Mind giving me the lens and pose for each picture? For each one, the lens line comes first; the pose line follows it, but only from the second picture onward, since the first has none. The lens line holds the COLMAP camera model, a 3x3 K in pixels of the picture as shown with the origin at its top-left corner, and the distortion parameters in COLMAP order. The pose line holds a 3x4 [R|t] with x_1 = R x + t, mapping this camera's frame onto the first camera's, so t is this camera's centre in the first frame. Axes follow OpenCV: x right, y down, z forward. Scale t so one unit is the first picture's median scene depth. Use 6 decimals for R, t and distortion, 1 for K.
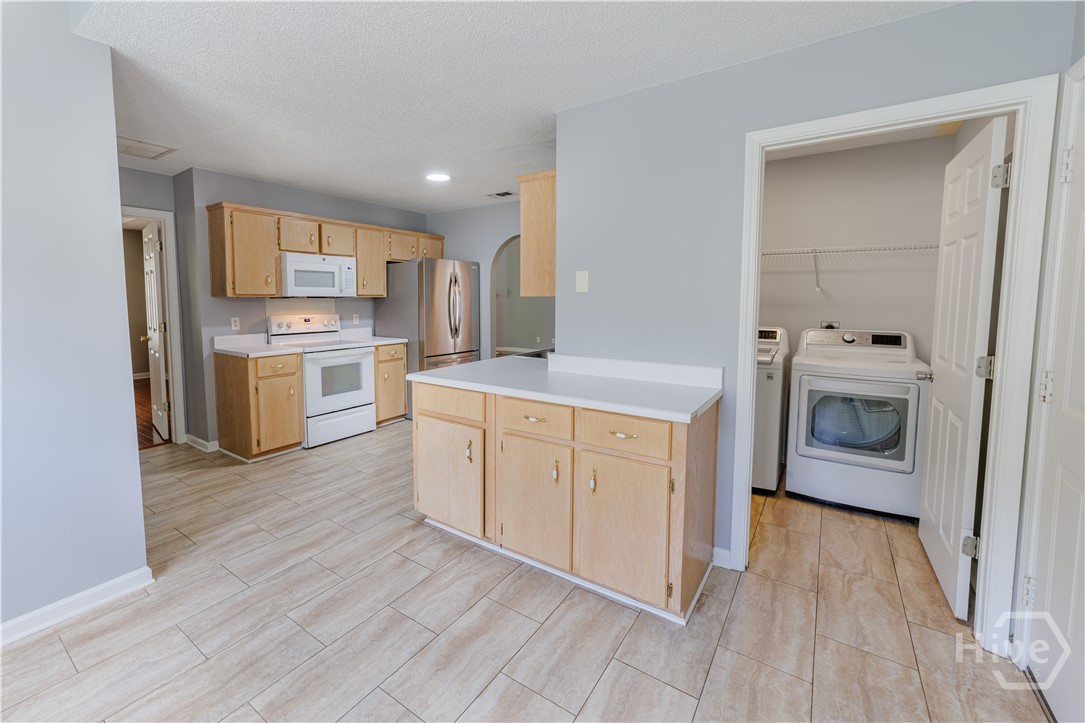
lens RADIAL K [[457.0, 0, 500.5], [0, 457.0, 330.4], [0, 0, 1]] dist [-0.011325, 0.000024]
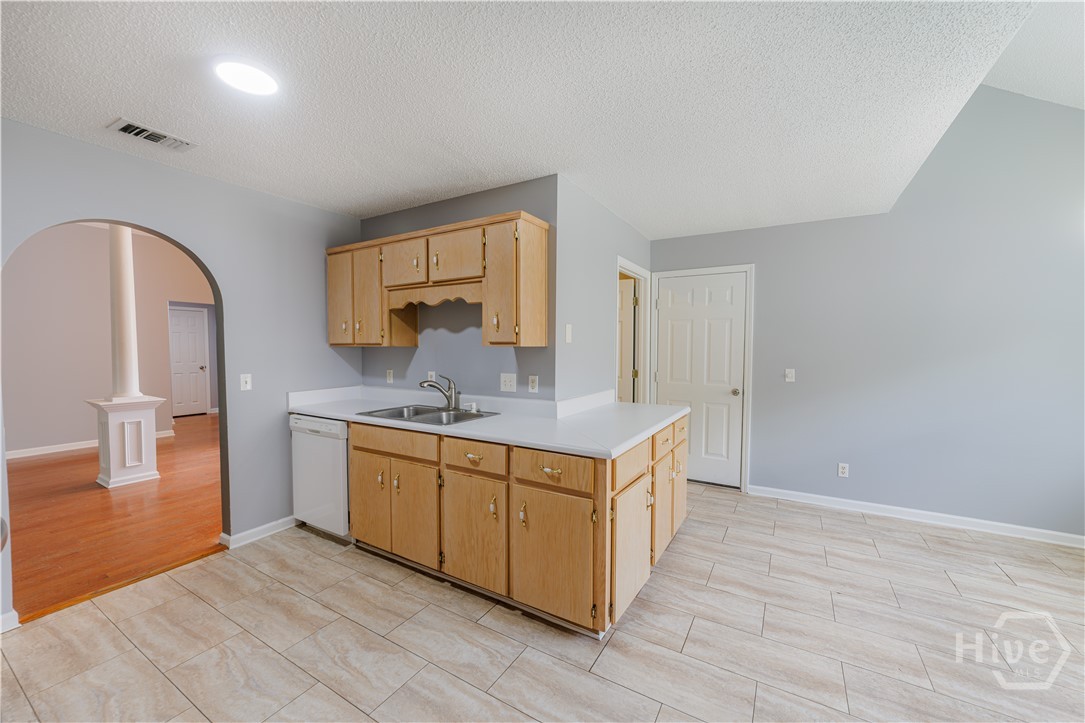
lens RADIAL K [[420.2, 0, 536.0], [0, 420.2, 362.1], [0, 0, 1]] dist [-0.003403, 0.000712]
pose [[-0.079724, -0.034176, 0.996231, -0.639623], [0.071768, 0.996622, 0.039933, -0.061761], [-0.994230, 0.074681, -0.077002, 0.856324]]
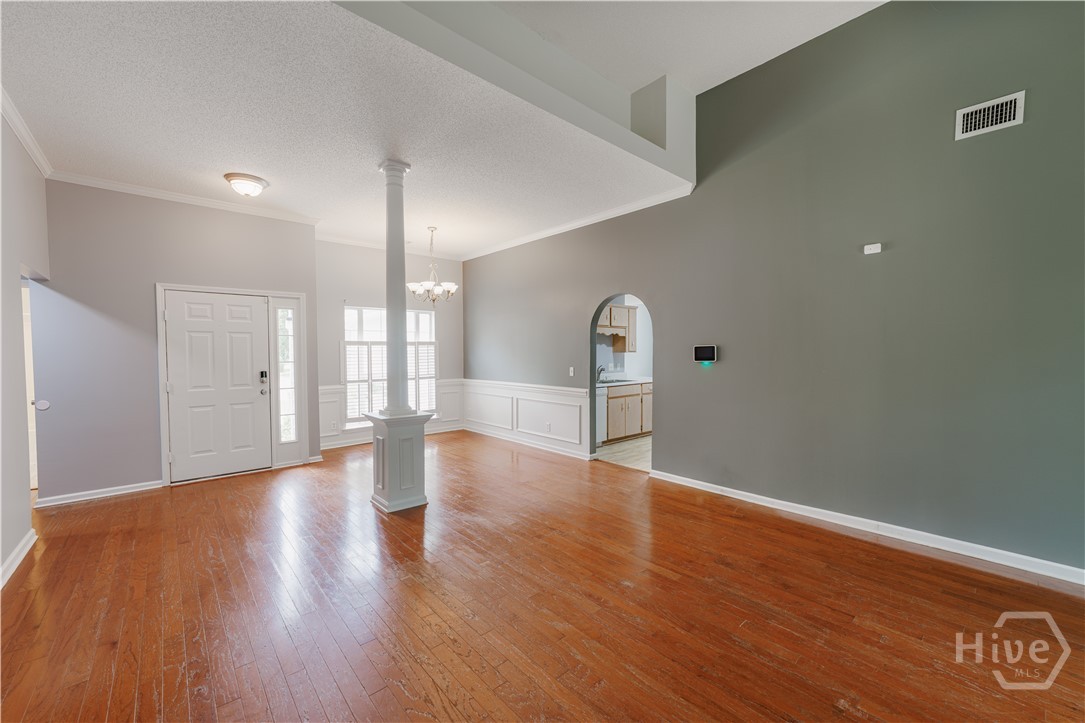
lens RADIAL K [[427.0, 0, 545.1], [0, 427.0, 364.9], [0, 0, 1]] dist [-0.005182, 0.000456]
pose [[-0.976183, -0.003897, 0.216915, 0.032714], [0.018963, 0.994479, 0.103206, -0.220421], [-0.216120, 0.104862, -0.970719, 2.890870]]
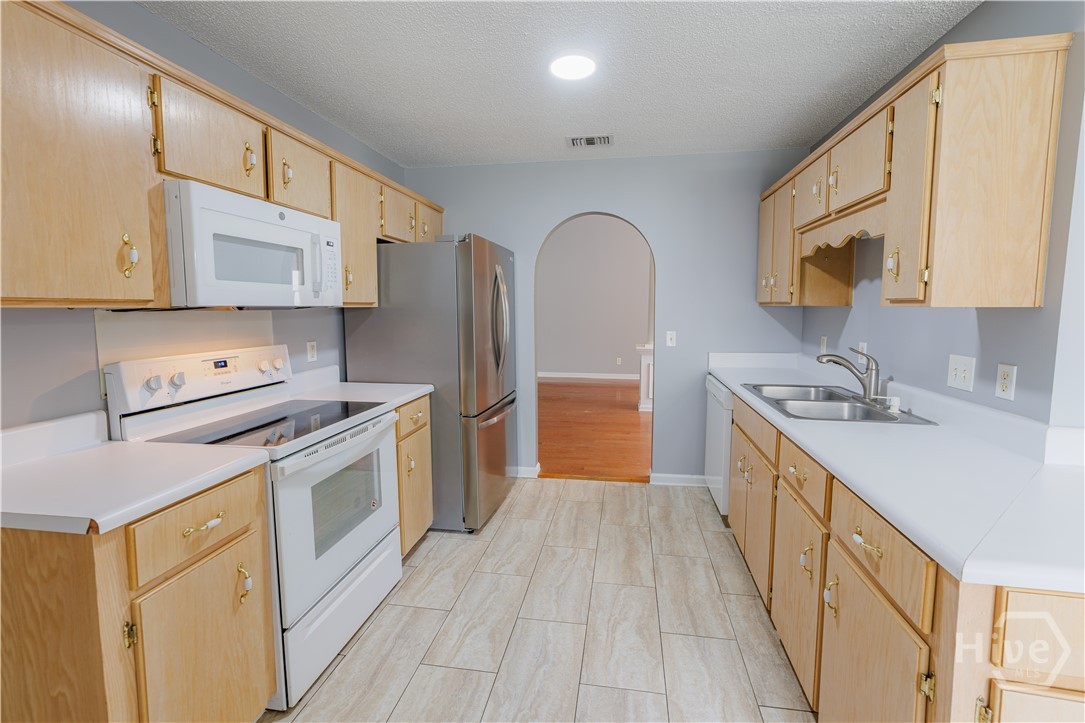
lens RADIAL K [[445.8, 0, 561.8], [0, 445.8, 339.4], [0, 0, 1]] dist [-0.008031, 0.000251]
pose [[0.886806, -0.034210, 0.460874, -0.419014], [0.032898, 0.999399, 0.010883, -0.047867], [-0.460969, 0.005511, 0.887399, 0.630113]]
